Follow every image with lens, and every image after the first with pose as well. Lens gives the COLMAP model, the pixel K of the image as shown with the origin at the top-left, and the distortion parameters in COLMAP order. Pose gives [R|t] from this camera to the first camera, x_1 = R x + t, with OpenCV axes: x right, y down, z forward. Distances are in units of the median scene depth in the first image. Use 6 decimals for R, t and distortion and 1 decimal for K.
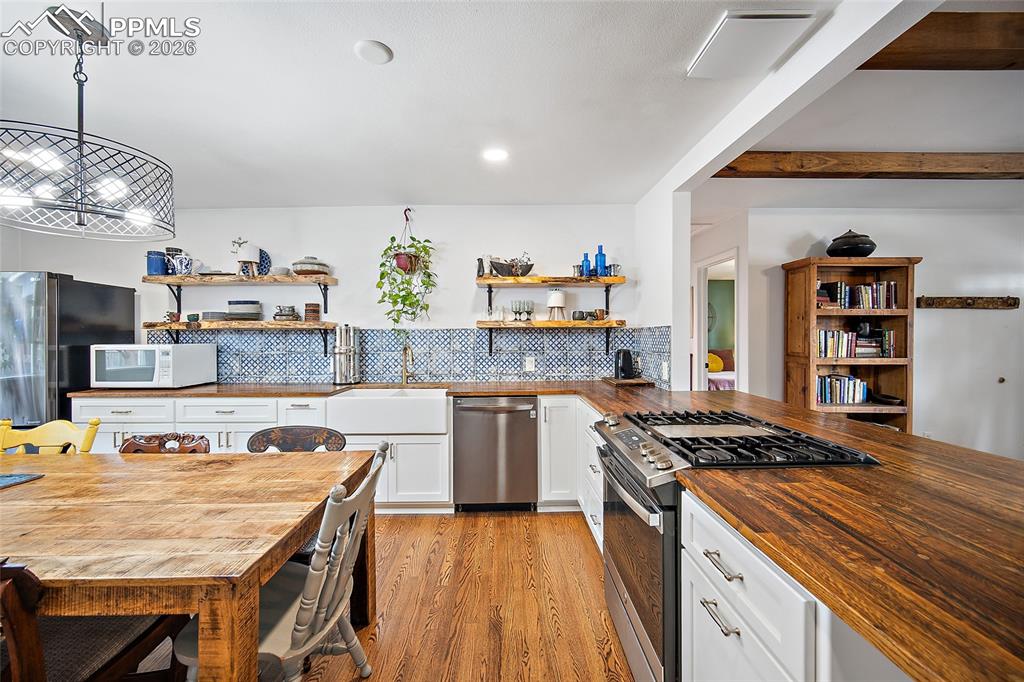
lens RADIAL K [[406.4, 0, 513.8], [0, 406.4, 336.8], [0, 0, 1]] dist [0.001760, -0.001615]
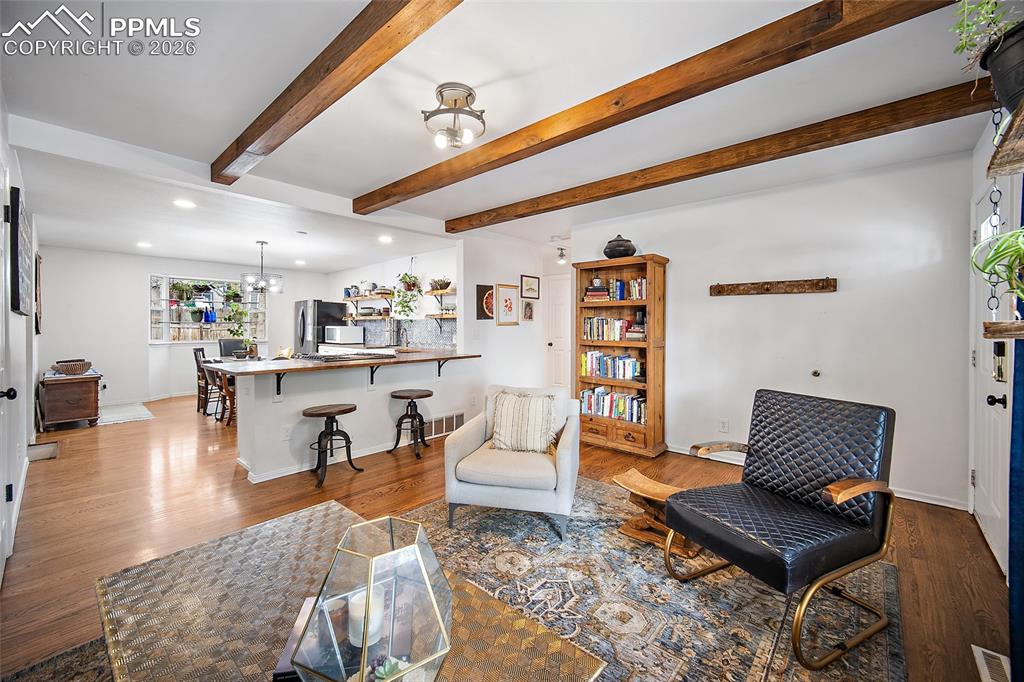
lens RADIAL K [[406.4, 0, 509.5], [0, 406.4, 328.7], [0, 0, 1]] dist [0.001760, -0.001615]
pose [[0.735552, 0.009763, -0.677398, 1.395871], [-0.008772, 0.999950, 0.004887, 0.012246], [0.677412, 0.002347, 0.735600, -0.108953]]
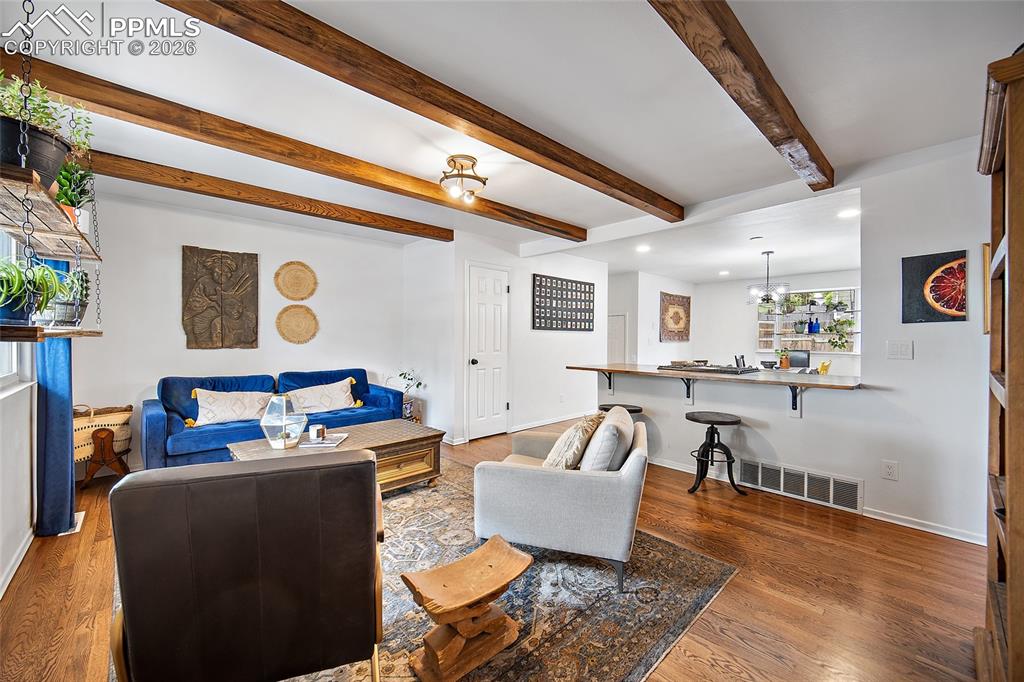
lens RADIAL K [[406.4, 0, 520.8], [0, 406.4, 338.9], [0, 0, 1]] dist [0.001760, -0.001615]
pose [[-0.733801, 0.006216, -0.679336, 1.389344], [-0.001989, 0.999934, 0.011298, 0.010658], [0.679362, 0.009642, -0.733740, 0.948253]]
